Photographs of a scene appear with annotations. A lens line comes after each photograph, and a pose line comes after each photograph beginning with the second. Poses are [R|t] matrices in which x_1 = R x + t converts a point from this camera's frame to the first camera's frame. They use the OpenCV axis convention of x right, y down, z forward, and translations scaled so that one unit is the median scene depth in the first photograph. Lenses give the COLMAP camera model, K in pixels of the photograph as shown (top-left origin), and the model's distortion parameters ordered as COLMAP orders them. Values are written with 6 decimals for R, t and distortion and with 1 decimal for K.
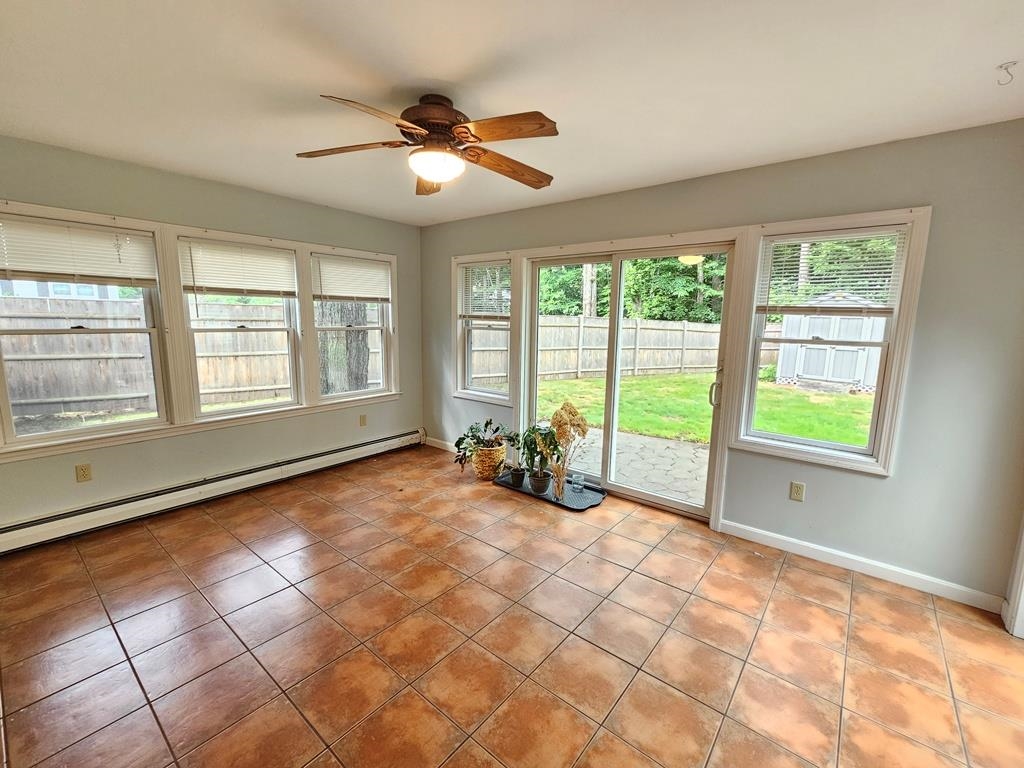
lens RADIAL K [[440.6, 0, 520.7], [0, 440.6, 385.1], [0, 0, 1]] dist [0.001506, 0.001223]
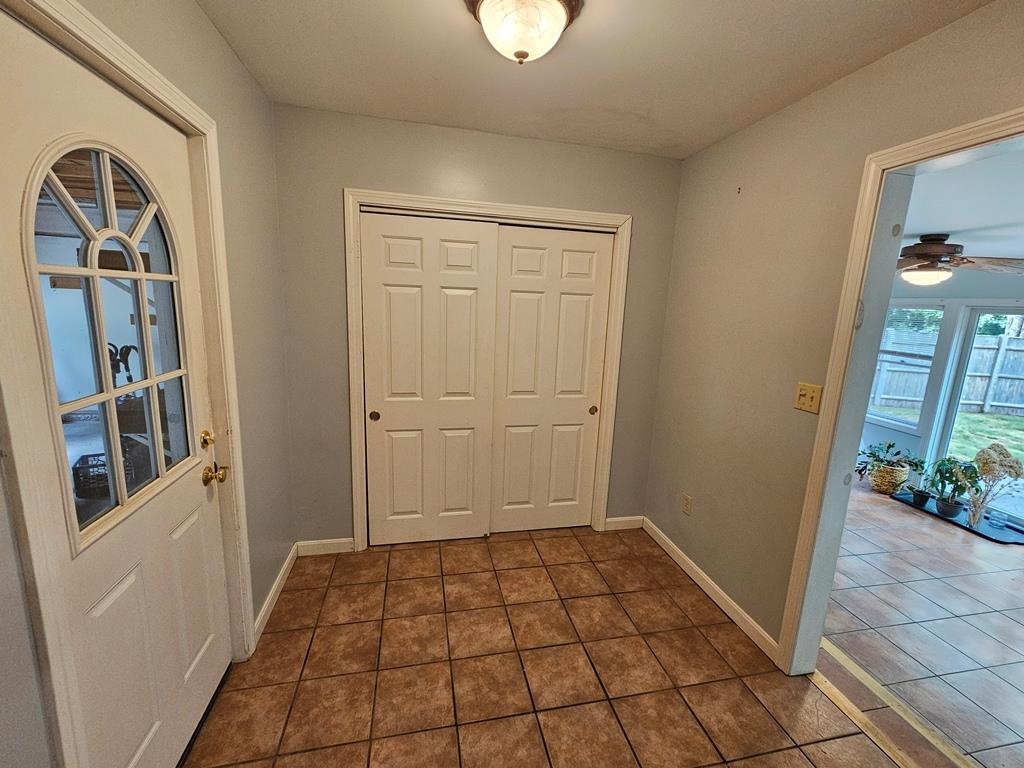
lens RADIAL K [[440.6, 0, 509.6], [0, 440.6, 384.2], [0, 0, 1]] dist [0.001506, 0.001223]
pose [[0.773822, 0.132339, -0.619424, -0.160505], [-0.125208, 0.990593, 0.055221, -0.014069], [0.620905, 0.034826, 0.783112, -0.569727]]
